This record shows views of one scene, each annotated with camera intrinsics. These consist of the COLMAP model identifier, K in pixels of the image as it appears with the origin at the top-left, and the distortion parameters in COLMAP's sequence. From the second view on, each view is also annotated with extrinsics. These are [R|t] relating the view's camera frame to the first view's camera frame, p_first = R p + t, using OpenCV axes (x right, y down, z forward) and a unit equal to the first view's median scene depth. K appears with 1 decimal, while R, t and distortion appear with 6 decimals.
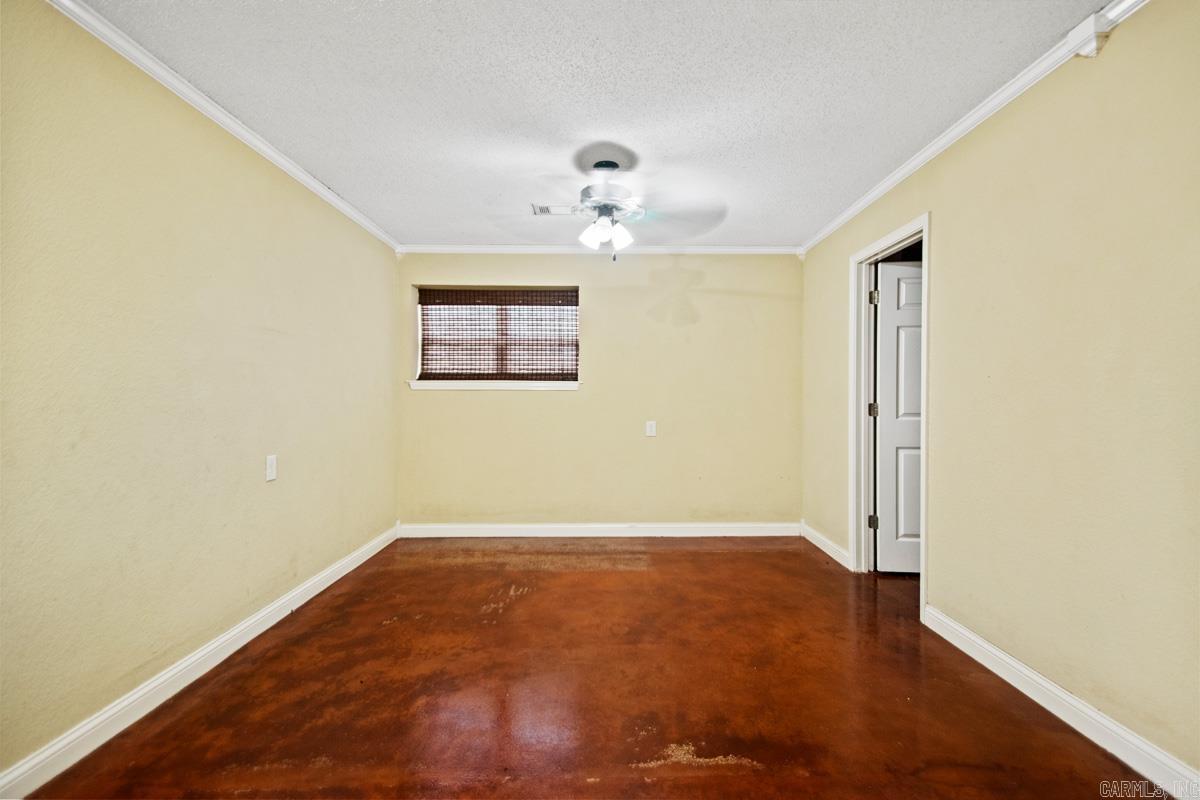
lens RADIAL K [[547.4, 0, 600.0], [0, 547.4, 400.0], [0, 0, 1]] dist [0.045988, -0.026653]
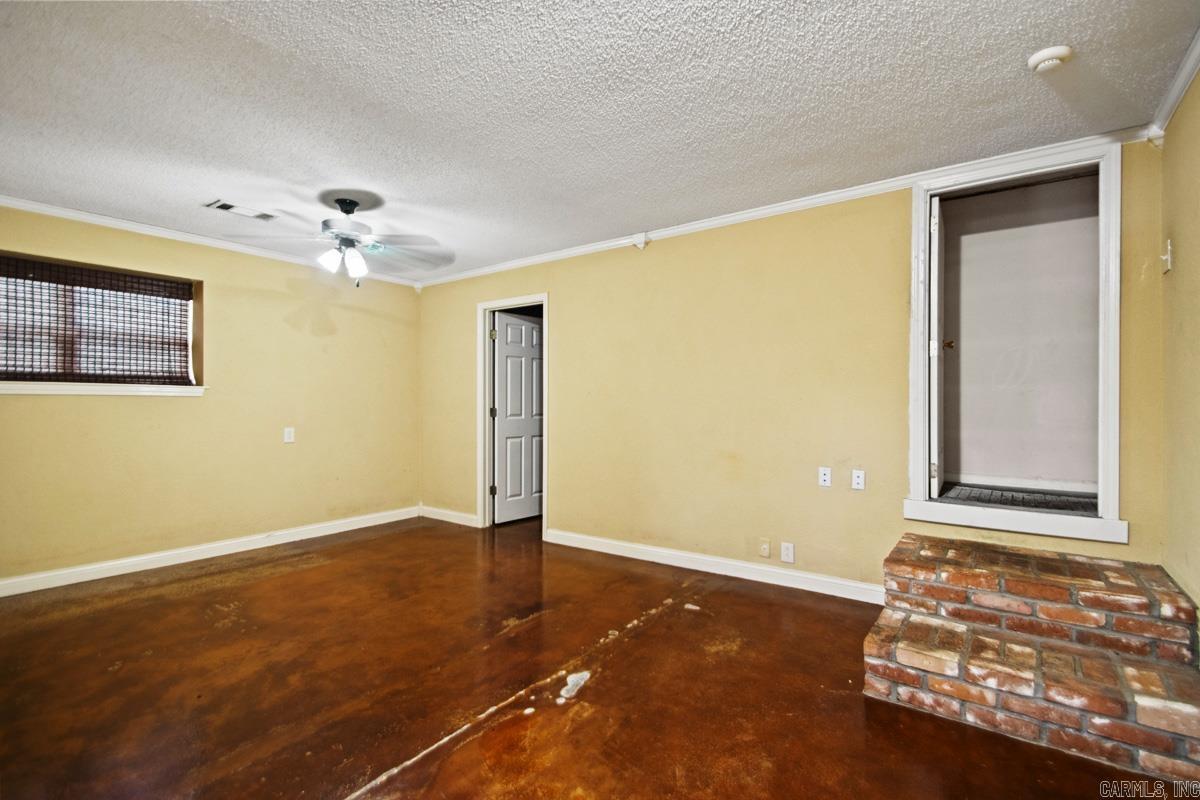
lens RADIAL K [[571.9, 0, 600.0], [0, 571.9, 400.0], [0, 0, 1]] dist [0.001525, -0.000235]
pose [[0.593222, 0.003274, 0.805032, -0.529285], [0.005001, 0.999957, -0.007753, -0.001628], [-0.805024, 0.008625, 0.593180, -0.106666]]
